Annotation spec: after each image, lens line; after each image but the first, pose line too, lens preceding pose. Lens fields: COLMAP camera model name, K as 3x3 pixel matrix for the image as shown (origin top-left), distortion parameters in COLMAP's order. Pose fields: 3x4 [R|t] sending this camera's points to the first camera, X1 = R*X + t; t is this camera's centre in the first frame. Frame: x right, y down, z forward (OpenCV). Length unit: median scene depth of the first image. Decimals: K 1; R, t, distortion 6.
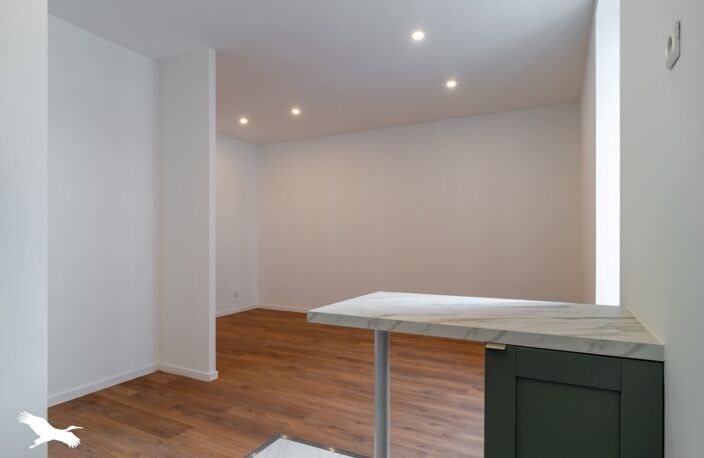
lens RADIAL K [[400.0, 0, 352.0], [0, 400.0, 229.0], [0, 0, 1]] dist [0.000396, -0.000597]
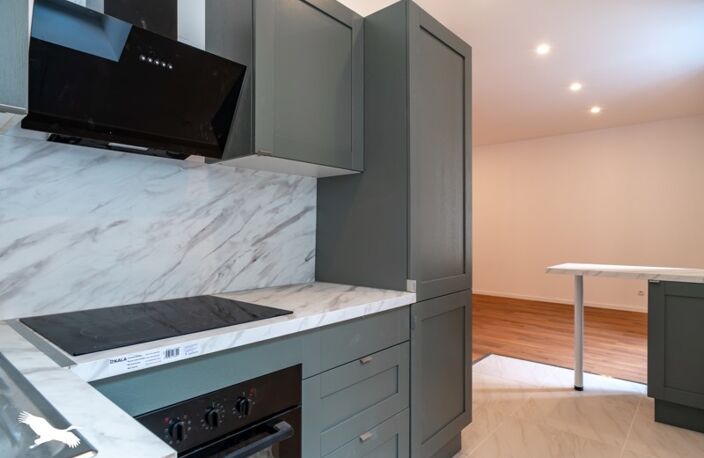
lens RADIAL K [[400.0, 0, 352.0], [0, 400.0, 229.0], [0, 0, 1]] dist [0.000396, -0.000597]
pose [[0.971060, -0.003422, -0.238812, -0.271833], [0.007305, 0.999855, 0.015378, -0.015508], [0.238725, -0.016678, 0.970944, -0.570195]]
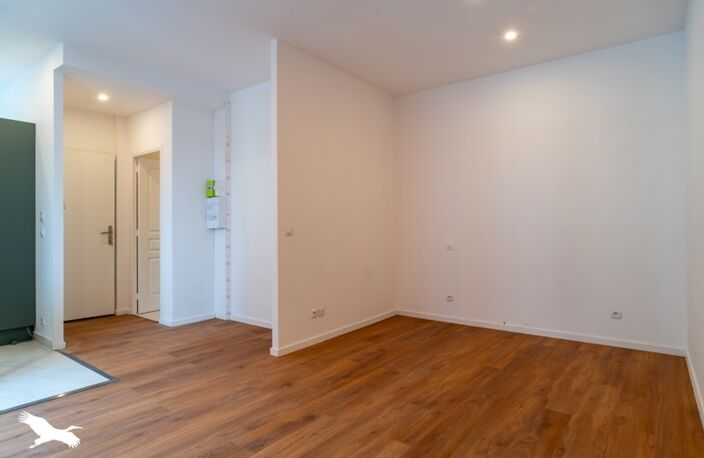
lens RADIAL K [[400.0, 0, 352.0], [0, 400.0, 229.0], [0, 0, 1]] dist [0.000396, -0.000597]
pose [[-0.172995, 0.001519, -0.984922, 0.721067], [0.031683, 0.999490, -0.004023, 0.065354], [0.984413, -0.031901, -0.172955, 1.558693]]
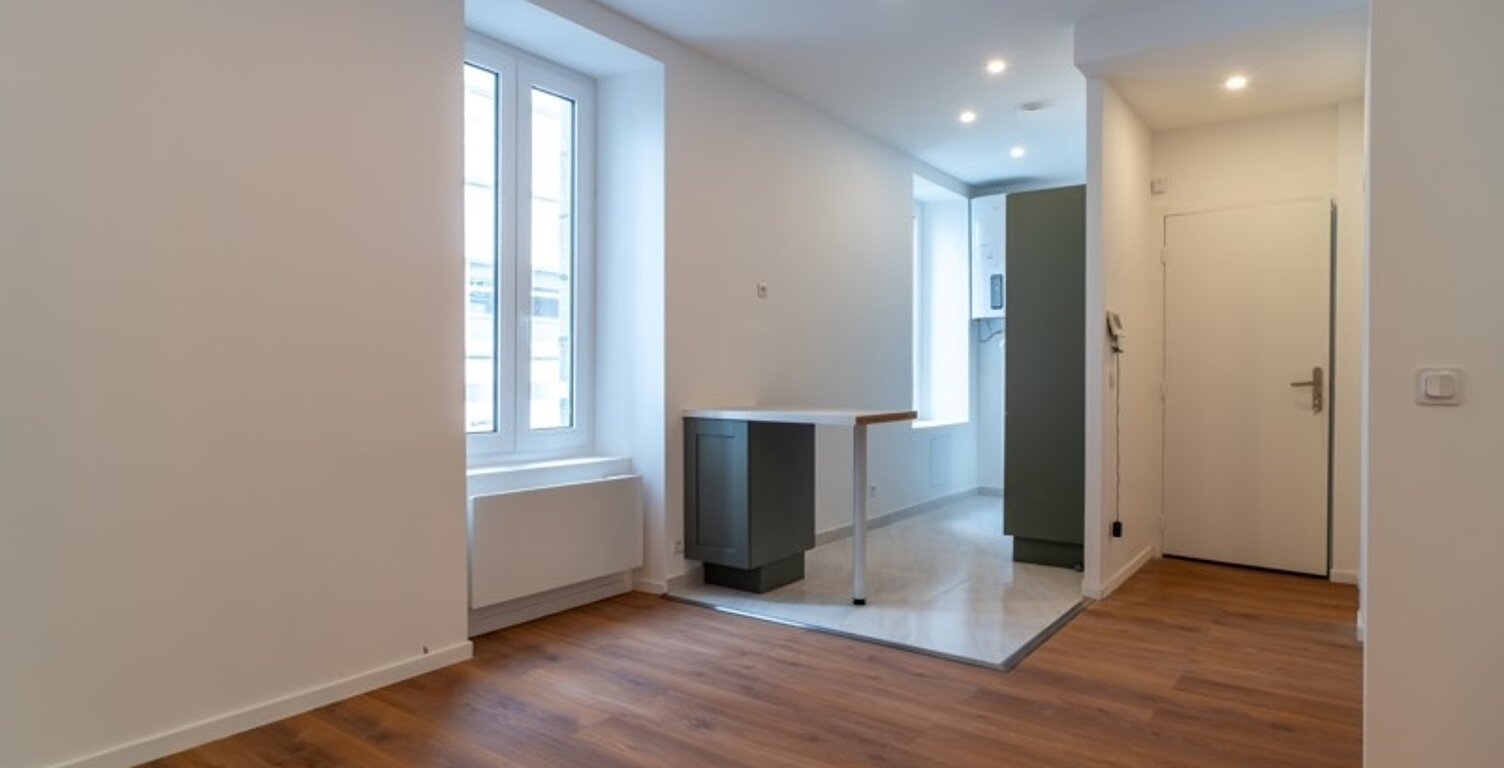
lens RADIAL K [[836.7, 0, 752.0], [0, 836.7, 384.0], [0, 0, 1]] dist [-0.000436, 0.000401]
pose [[-0.990061, -0.007708, 0.140426, 0.023240], [-0.009835, 0.999847, -0.014461, 0.074006], [-0.140293, -0.015699, -0.989986, 1.899519]]
